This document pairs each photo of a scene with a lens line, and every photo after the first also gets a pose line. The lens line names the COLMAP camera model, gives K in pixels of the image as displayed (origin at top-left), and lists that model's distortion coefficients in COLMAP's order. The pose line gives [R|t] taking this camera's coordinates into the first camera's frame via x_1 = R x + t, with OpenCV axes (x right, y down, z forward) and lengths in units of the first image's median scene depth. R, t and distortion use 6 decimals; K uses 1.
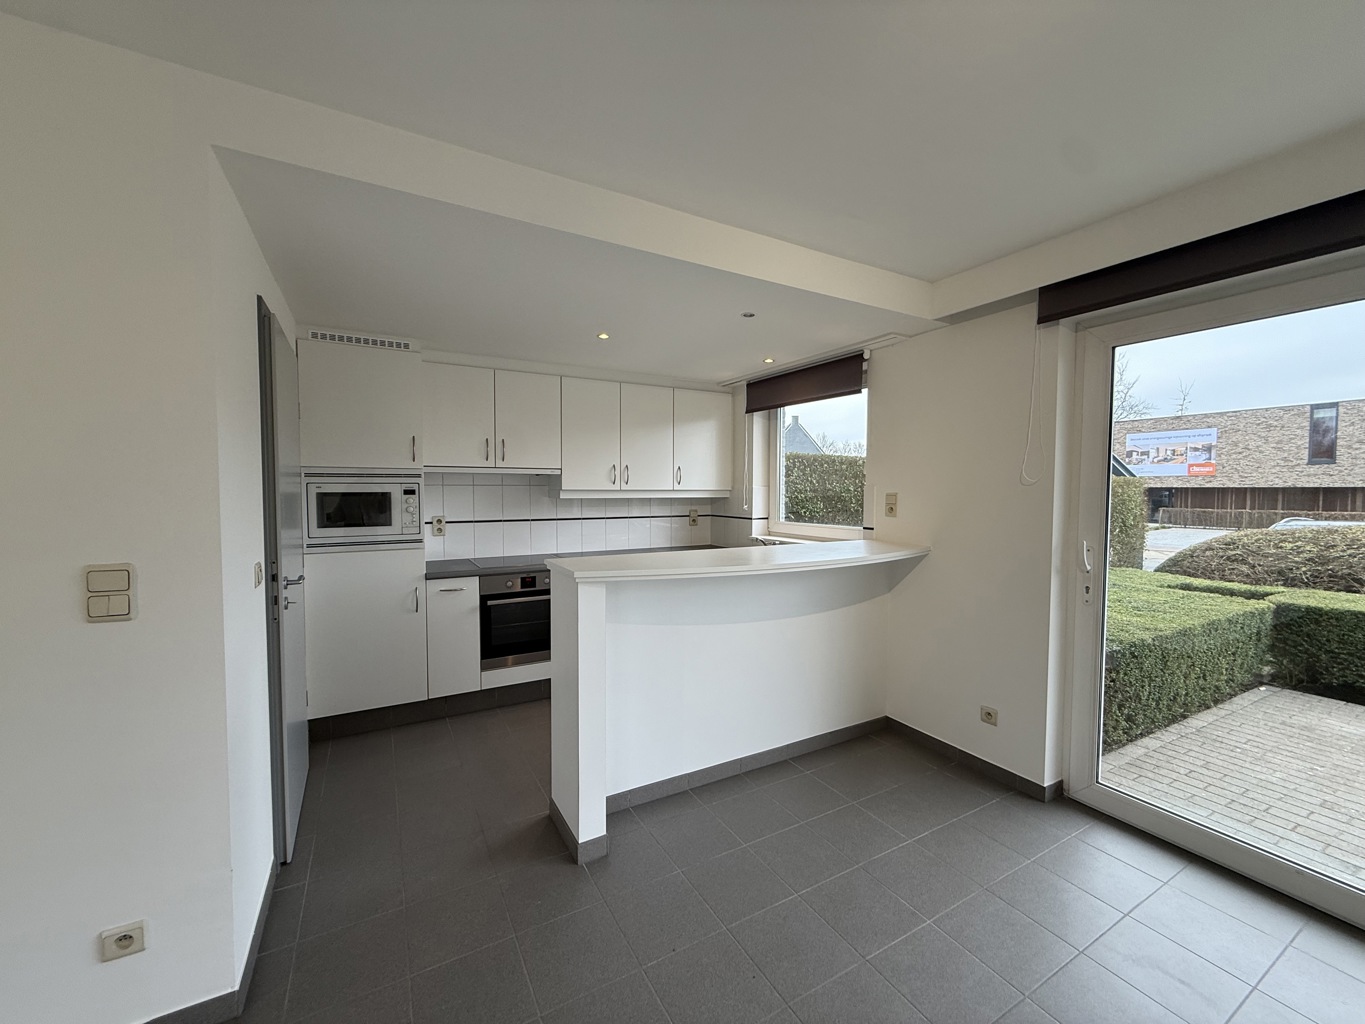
lens RADIAL K [[541.9, 0, 678.4], [0, 541.9, 511.5], [0, 0, 1]] dist [-0.000937, 0.000232]
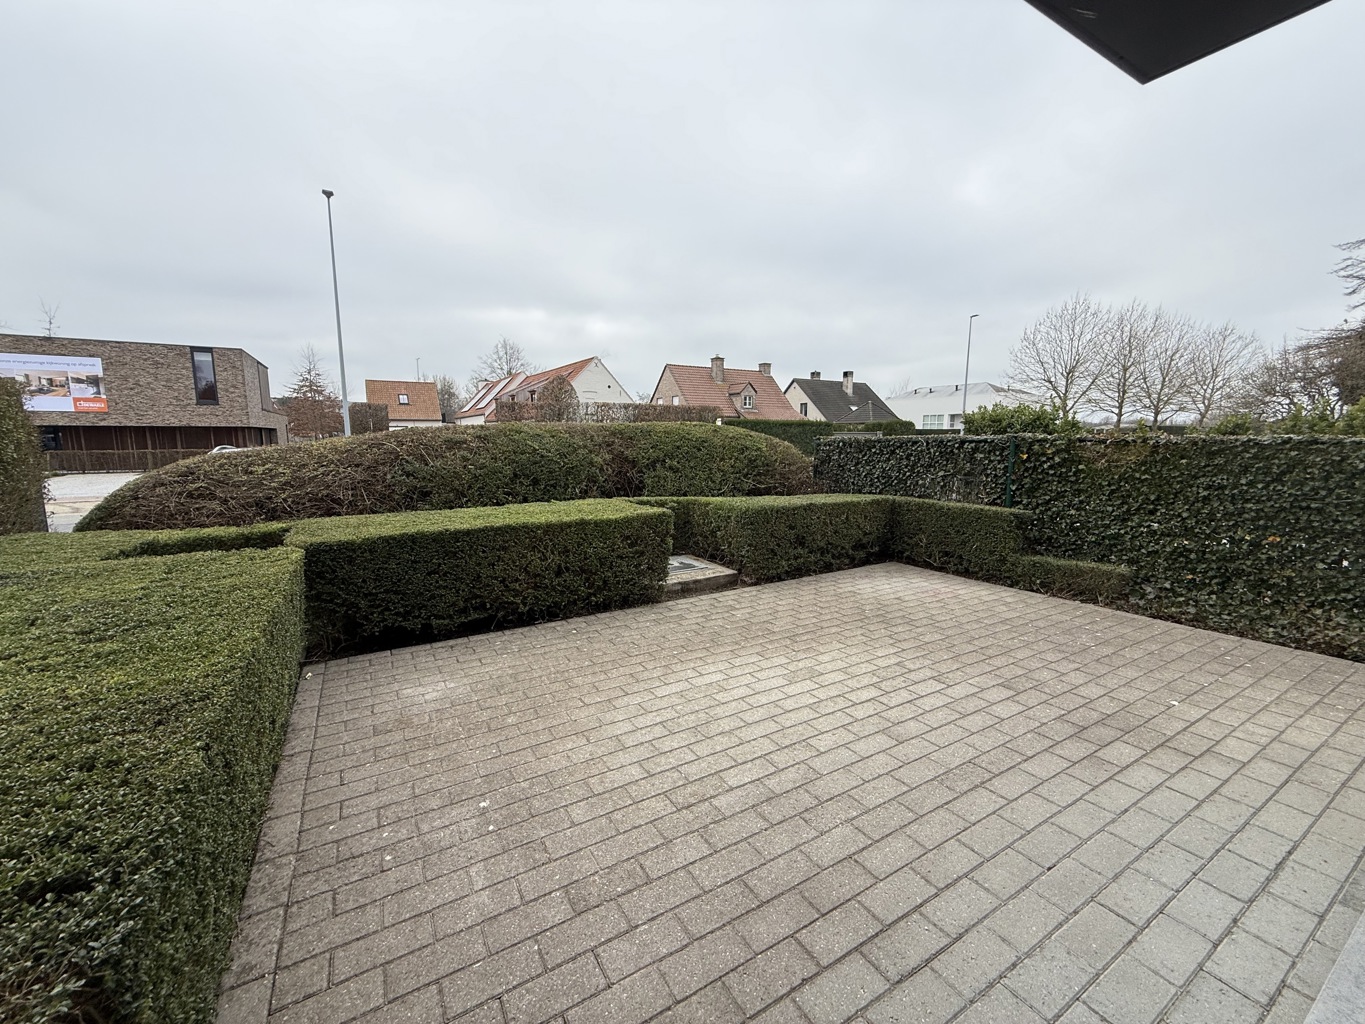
lens RADIAL K [[541.9, 0, 678.4], [0, 541.9, 511.5], [0, 0, 1]] dist [-0.000937, 0.000232]
pose [[-0.020270, -0.141106, 0.989787, 0.448698], [0.041269, 0.989029, 0.141843, 0.051649], [-0.998942, 0.043723, -0.014224, 0.560643]]
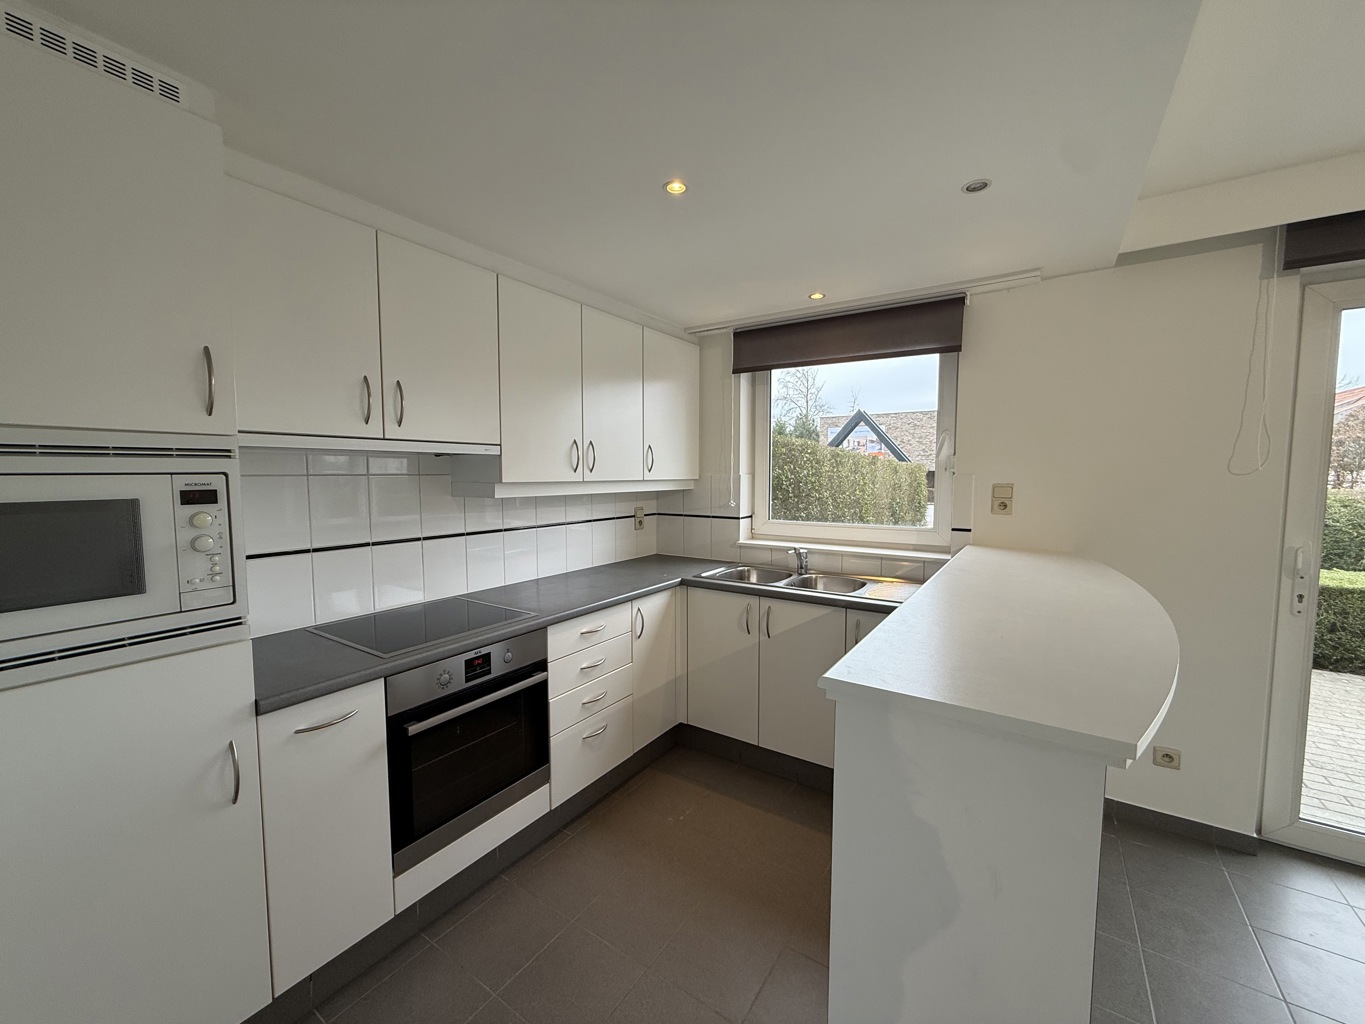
lens RADIAL K [[541.9, 0, 678.4], [0, 541.9, 511.5], [0, 0, 1]] dist [-0.000937, 0.000232]
pose [[0.893596, -0.034820, 0.447521, -0.273497], [0.021664, 0.999170, 0.034483, -0.023438], [-0.448350, -0.021119, 0.893609, 0.384434]]
